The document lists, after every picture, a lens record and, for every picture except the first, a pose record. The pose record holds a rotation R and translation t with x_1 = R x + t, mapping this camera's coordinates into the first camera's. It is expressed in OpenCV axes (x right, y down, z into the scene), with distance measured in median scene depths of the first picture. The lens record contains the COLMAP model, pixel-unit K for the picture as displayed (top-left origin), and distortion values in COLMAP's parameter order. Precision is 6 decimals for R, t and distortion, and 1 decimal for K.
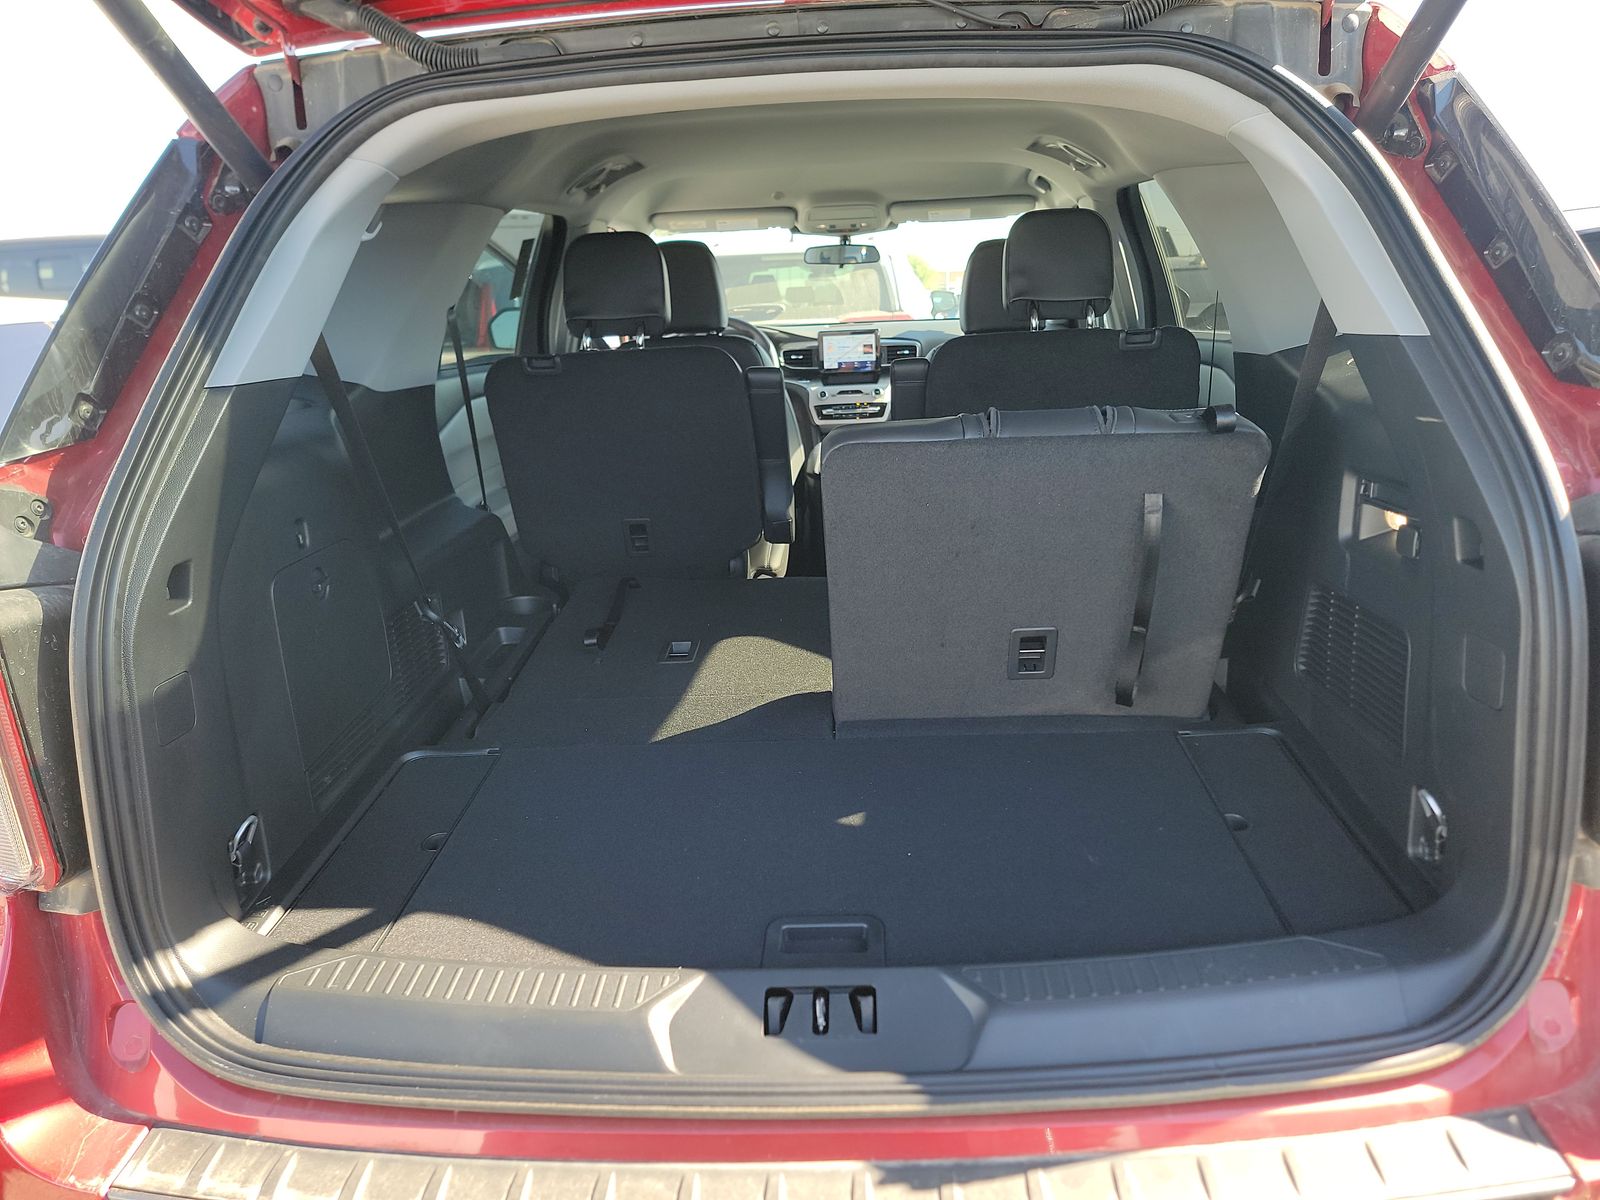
lens RADIAL K [[1117.2, 0, 800.0], [0, 1117.2, 600.0], [0, 0, 1]] dist [0.056998, -0.000327]
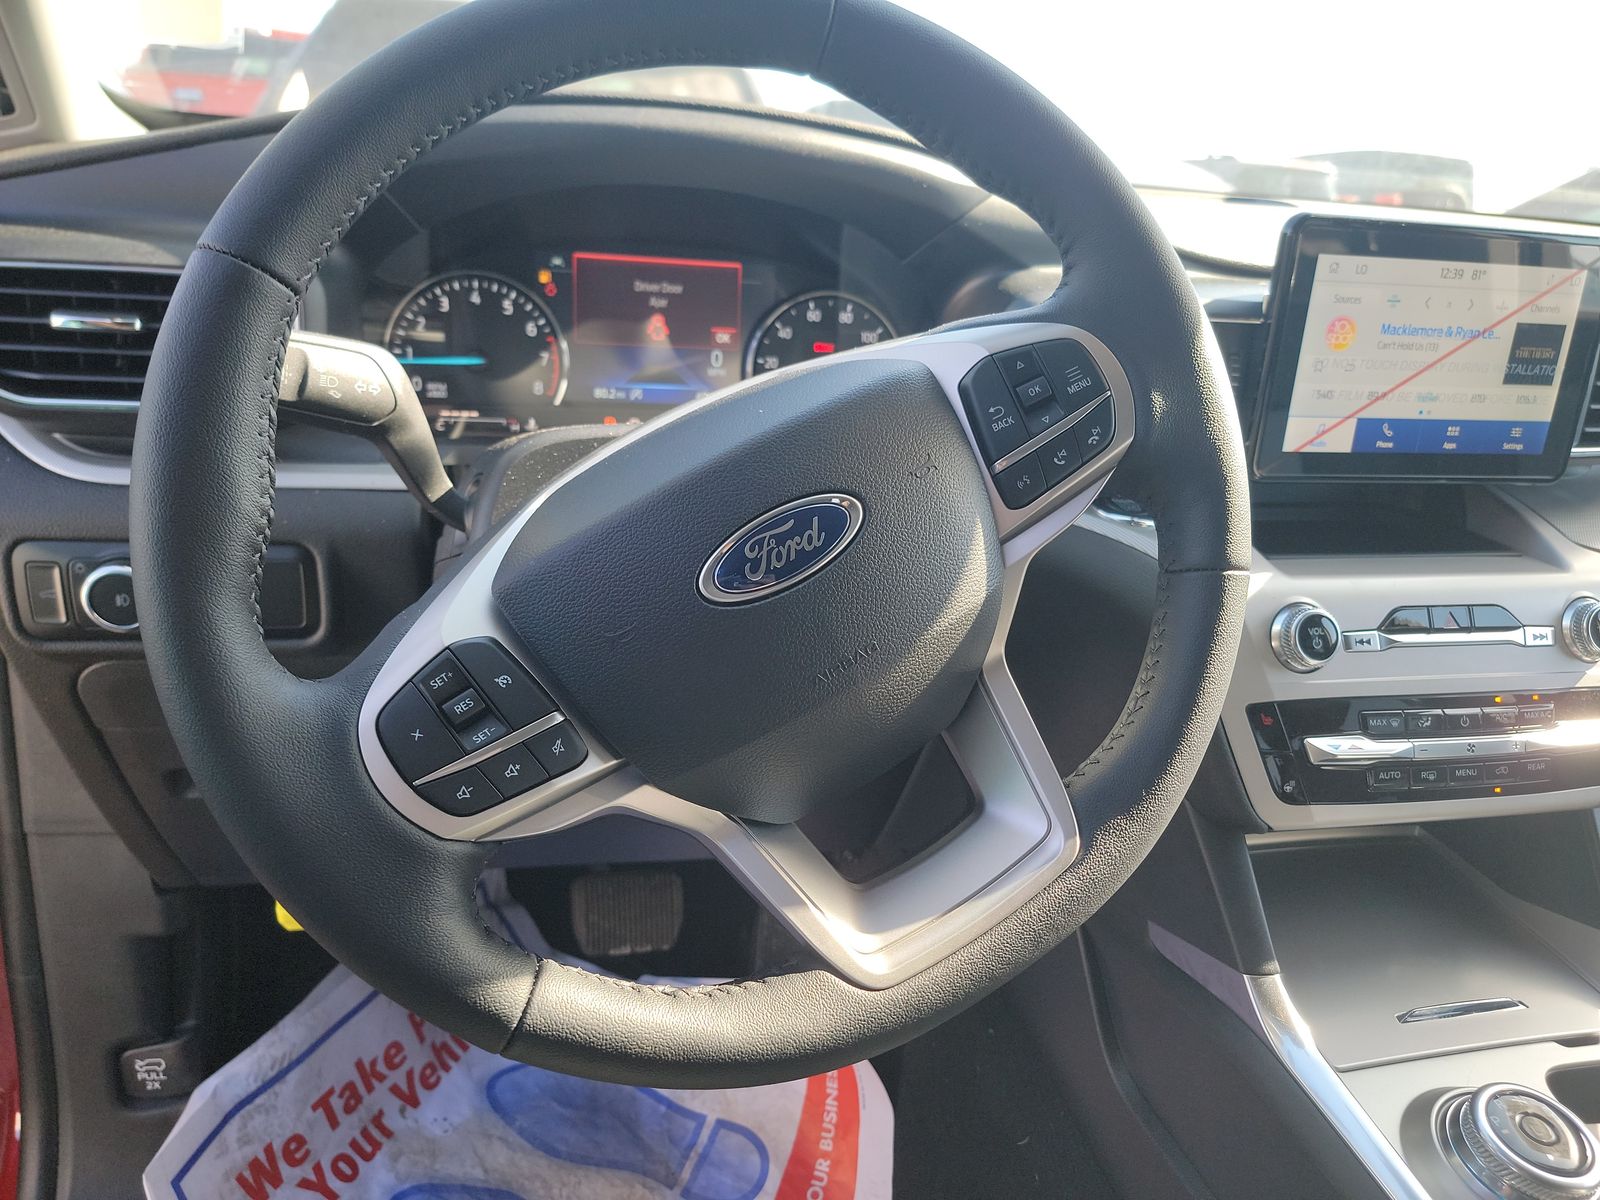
lens RADIAL K [[1149.7, 0, 797.0], [0, 1149.7, 589.0], [0, 0, 1]] dist [0.059098, -0.044888]
pose [[0.957565, 0.018353, 0.287631, -0.093351], [-0.045080, 0.995225, 0.086574, -0.200525], [-0.284669, -0.095867, 0.953820, 0.867854]]
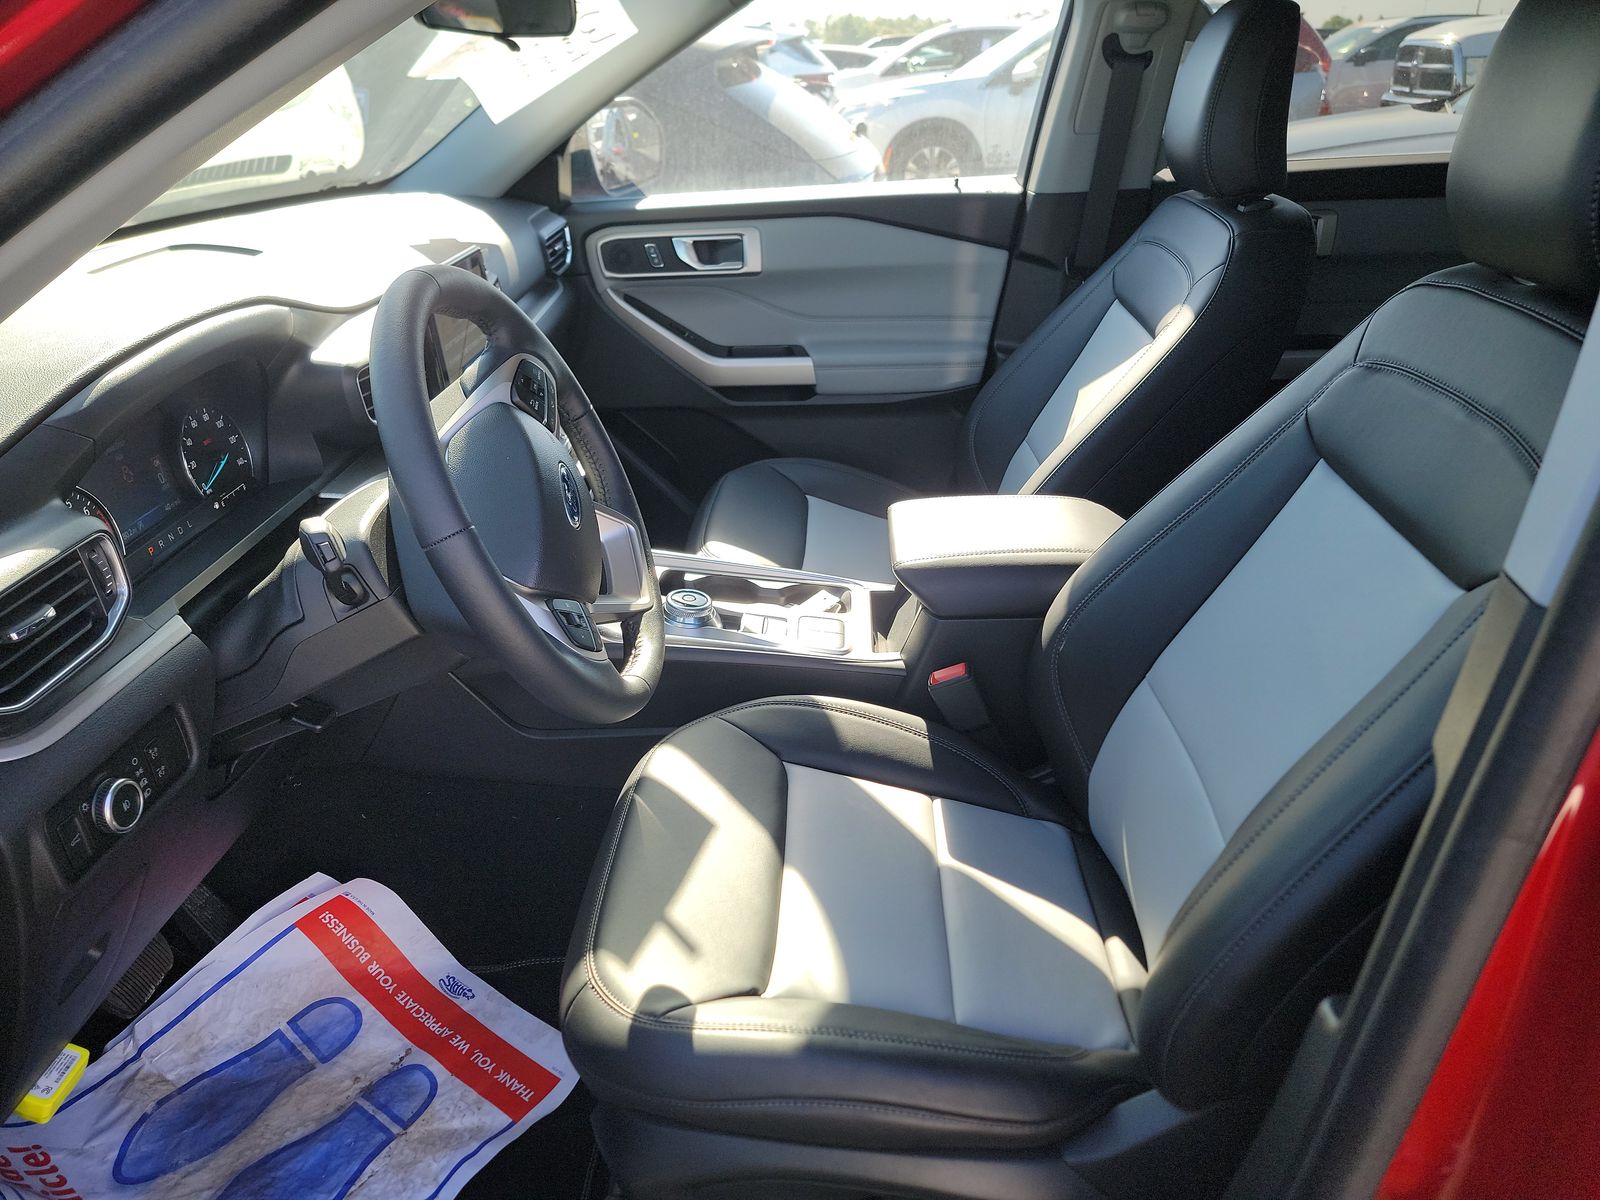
lens RADIAL K [[1117.2, 0, 800.0], [0, 1117.2, 600.0], [0, 0, 1]] dist [0.056998, -0.000327]
pose [[0.008862, -0.403169, 0.915083, -0.292359], [0.289892, 0.876856, 0.383519, -0.252813], [-0.957018, 0.261876, 0.124646, 0.893720]]
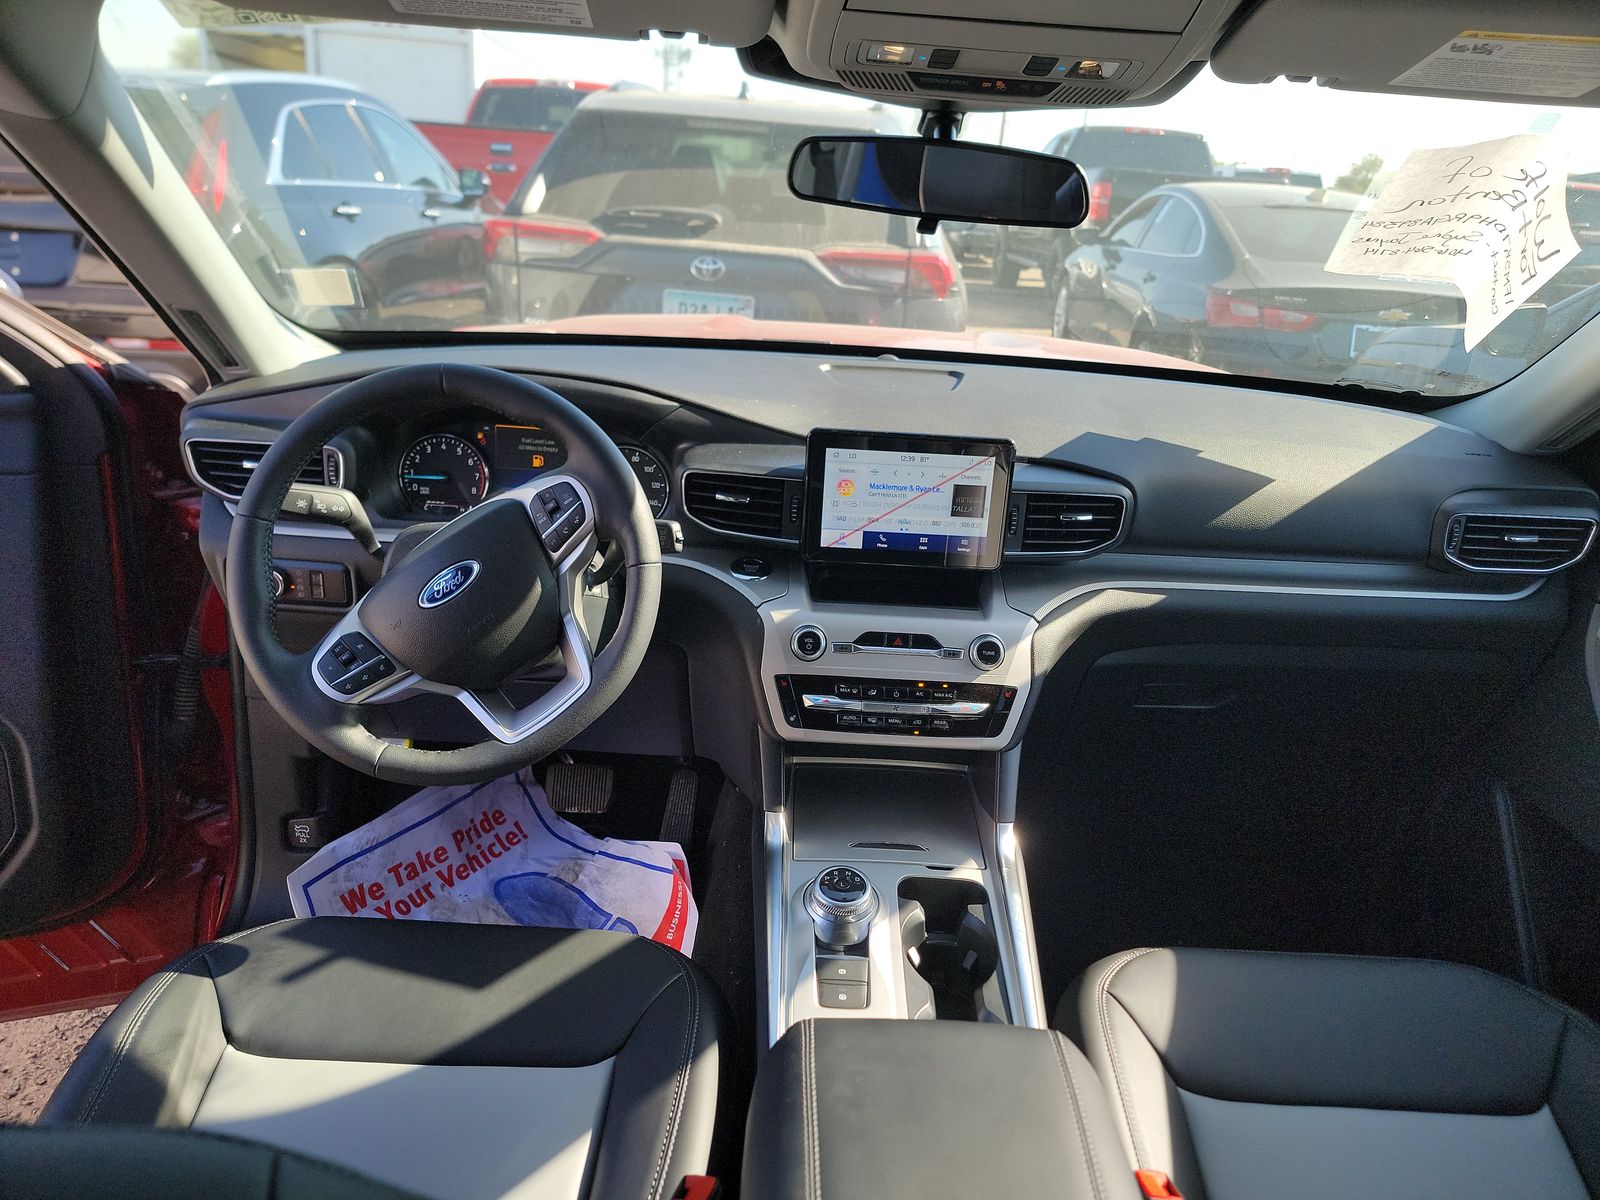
lens RADIAL K [[1117.2, 0, 800.0], [0, 1117.2, 600.0], [0, 0, 1]] dist [0.056998, -0.000327]
pose [[0.993692, 0.085427, 0.072659, -0.004746], [-0.092887, 0.989976, 0.106391, -0.226643], [-0.062843, -0.112469, 0.991666, 0.702215]]
